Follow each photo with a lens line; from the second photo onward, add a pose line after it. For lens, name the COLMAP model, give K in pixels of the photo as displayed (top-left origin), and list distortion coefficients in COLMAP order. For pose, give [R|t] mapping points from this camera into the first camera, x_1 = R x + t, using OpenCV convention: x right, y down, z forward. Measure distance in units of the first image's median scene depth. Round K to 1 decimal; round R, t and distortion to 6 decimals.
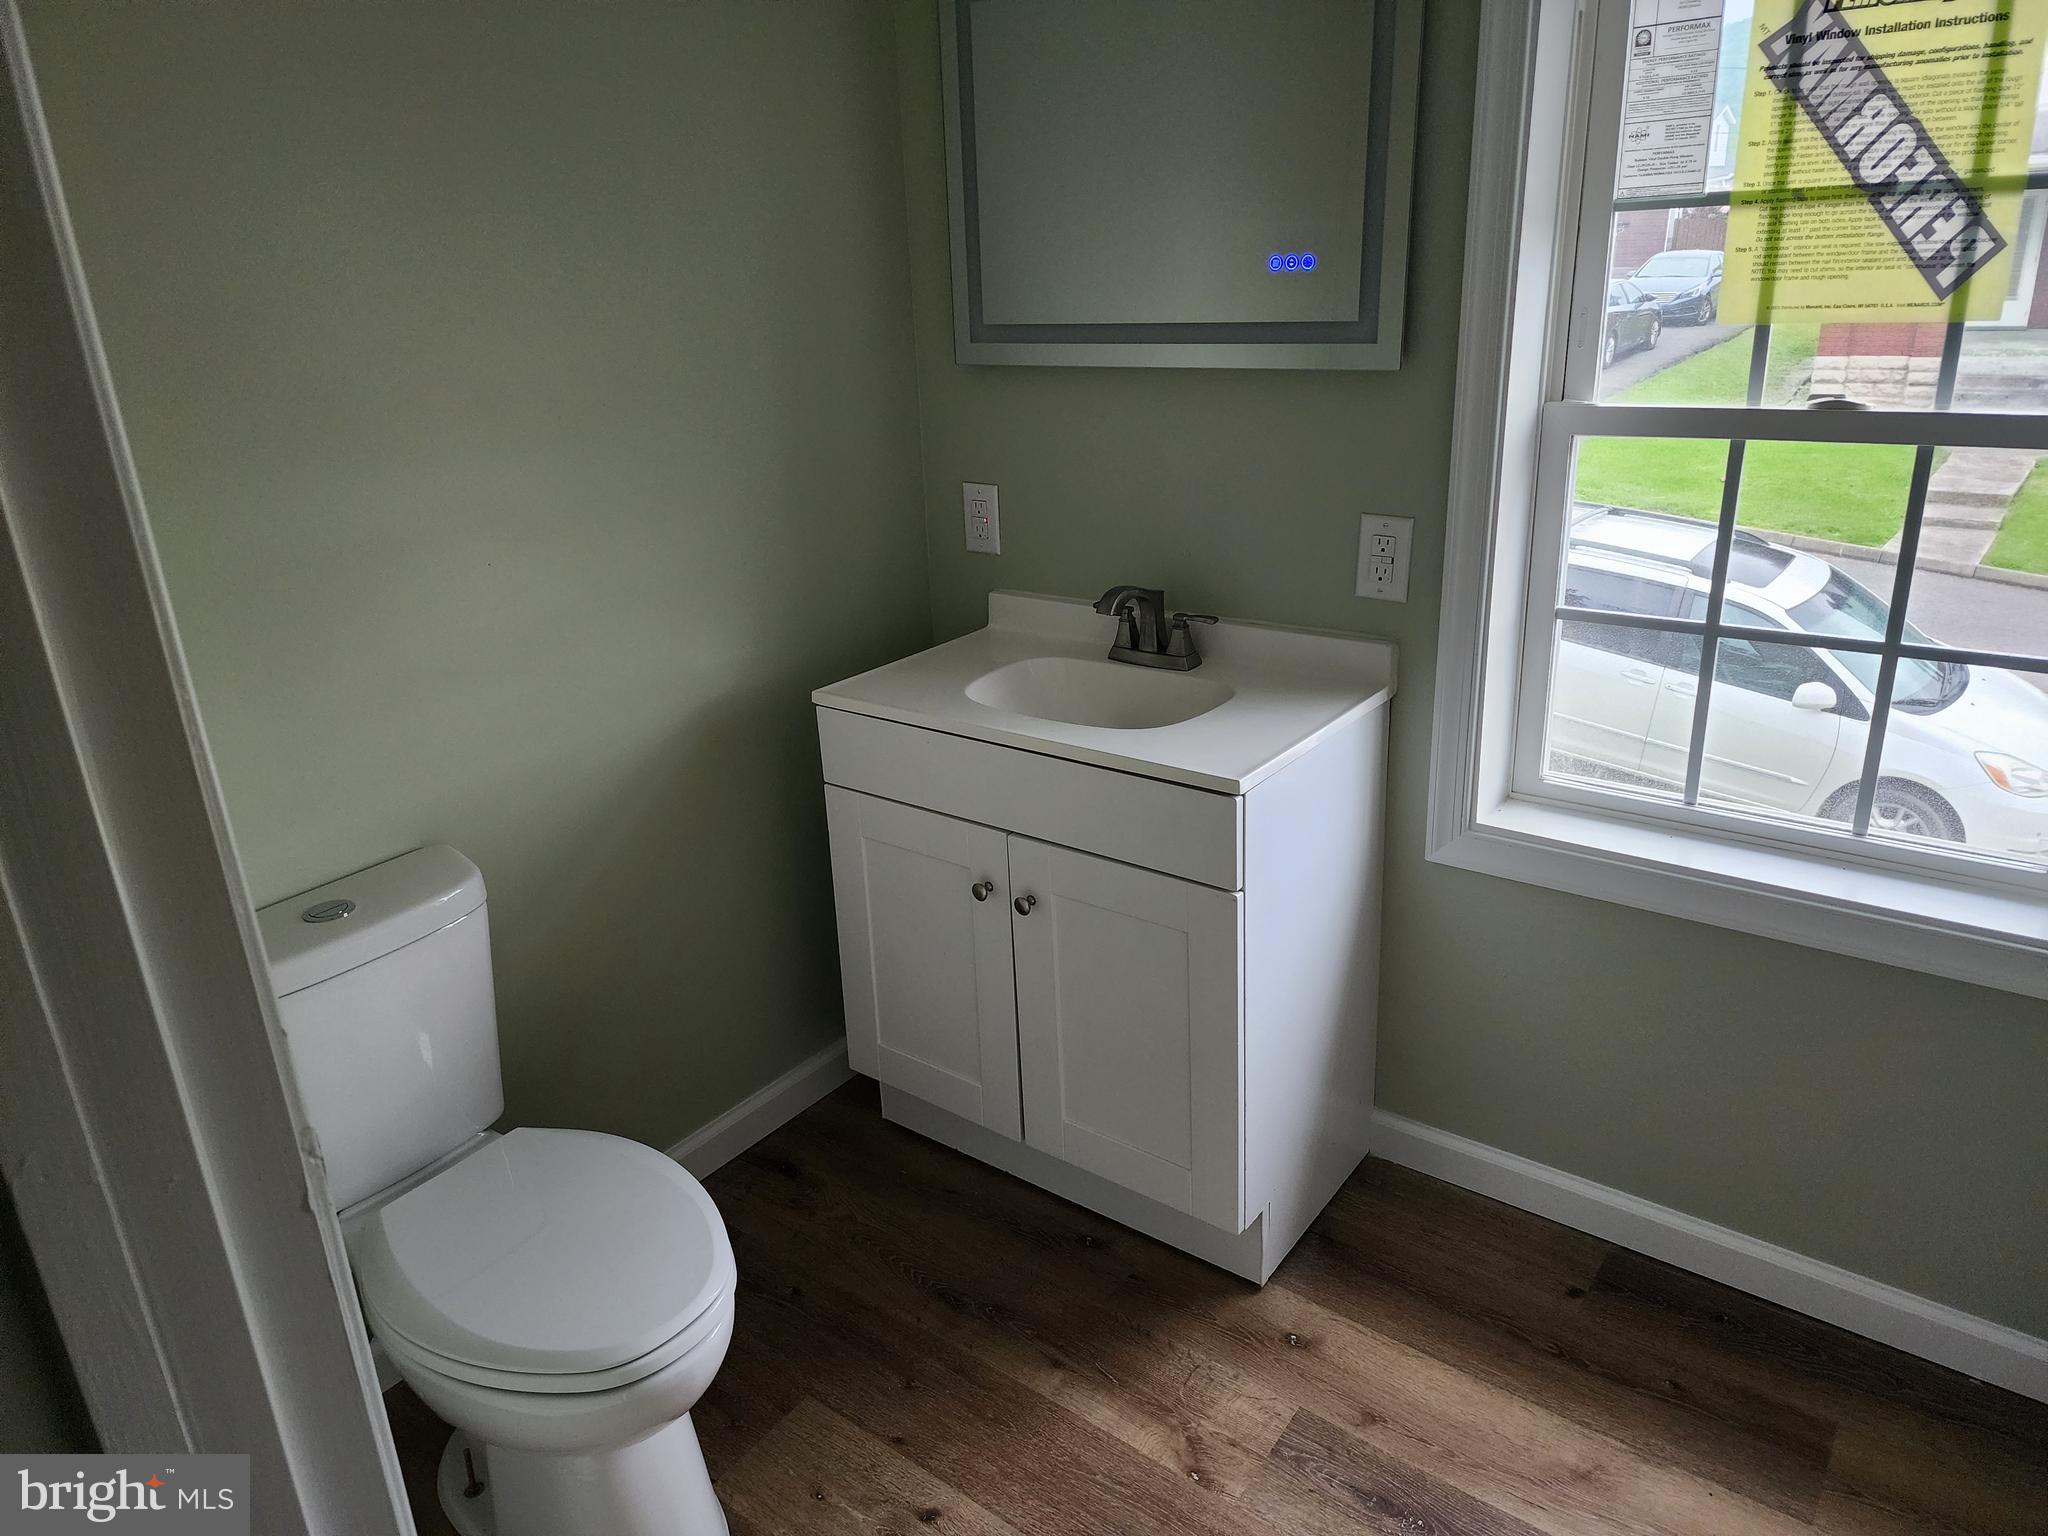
lens RADIAL K [[1371.4, 0, 1018.3], [0, 1371.4, 749.6], [0, 0, 1]] dist [0.055542, -0.049180]
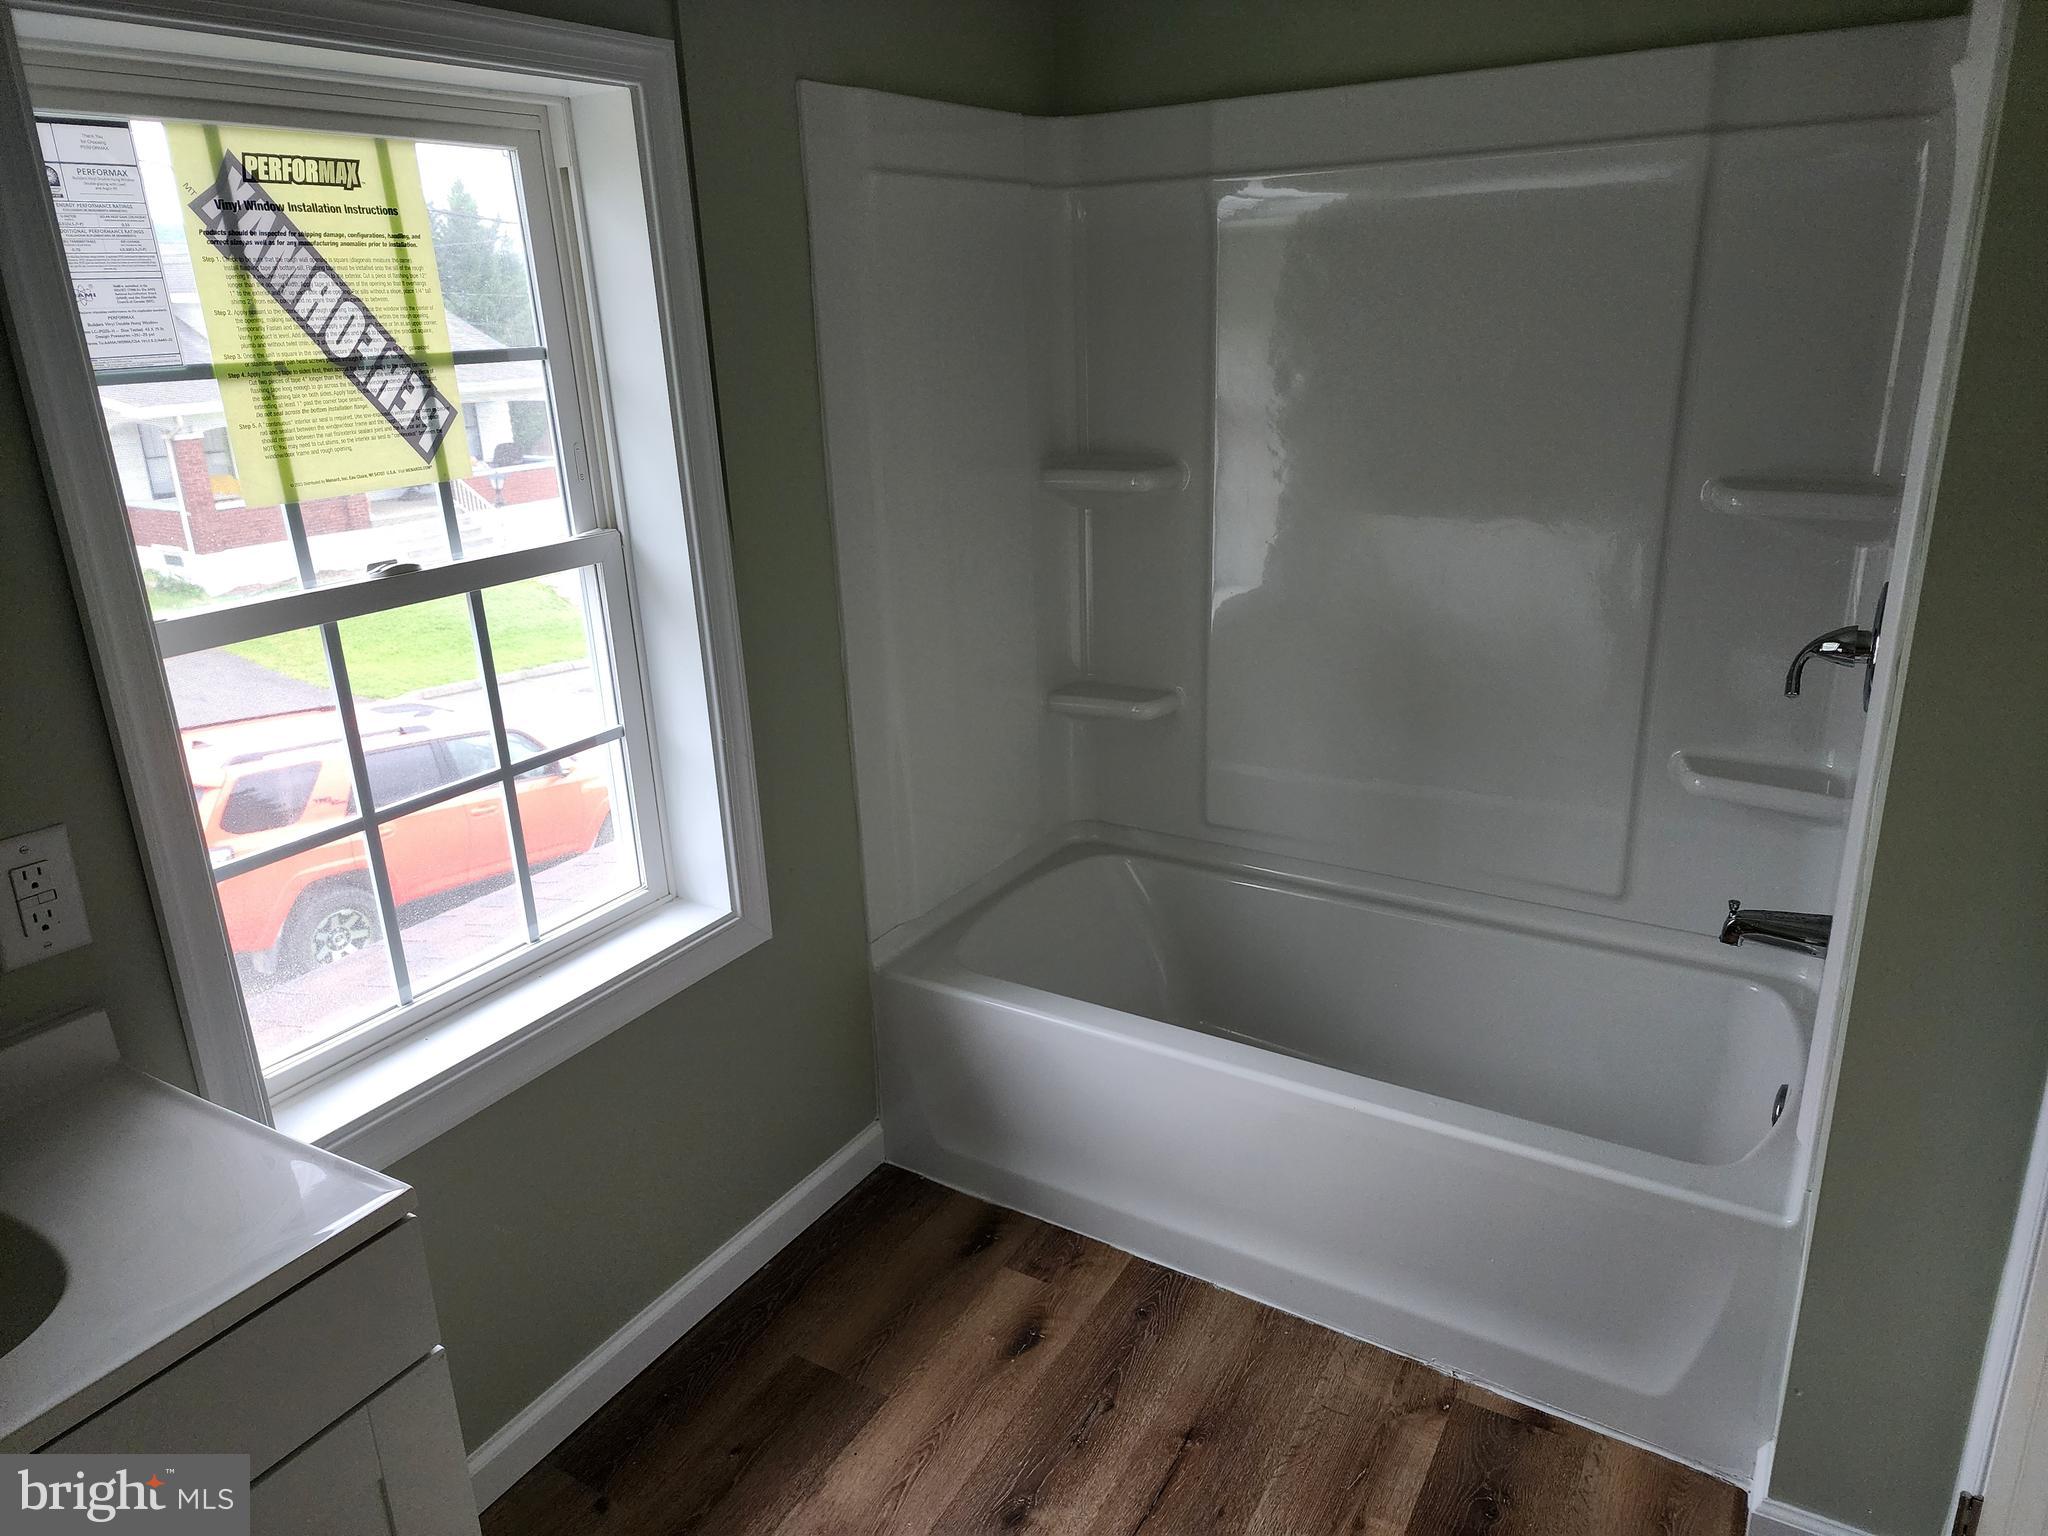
lens RADIAL K [[1355.4, 0, 1024.0], [0, 1355.4, 768.0], [0, 0, 1]] dist [0.052402, -0.056567]
pose [[-0.103869, -0.261966, 0.959471, -0.467951], [0.386944, 0.878045, 0.281624, -0.234432], [-0.916234, 0.400514, 0.010164, 0.657266]]
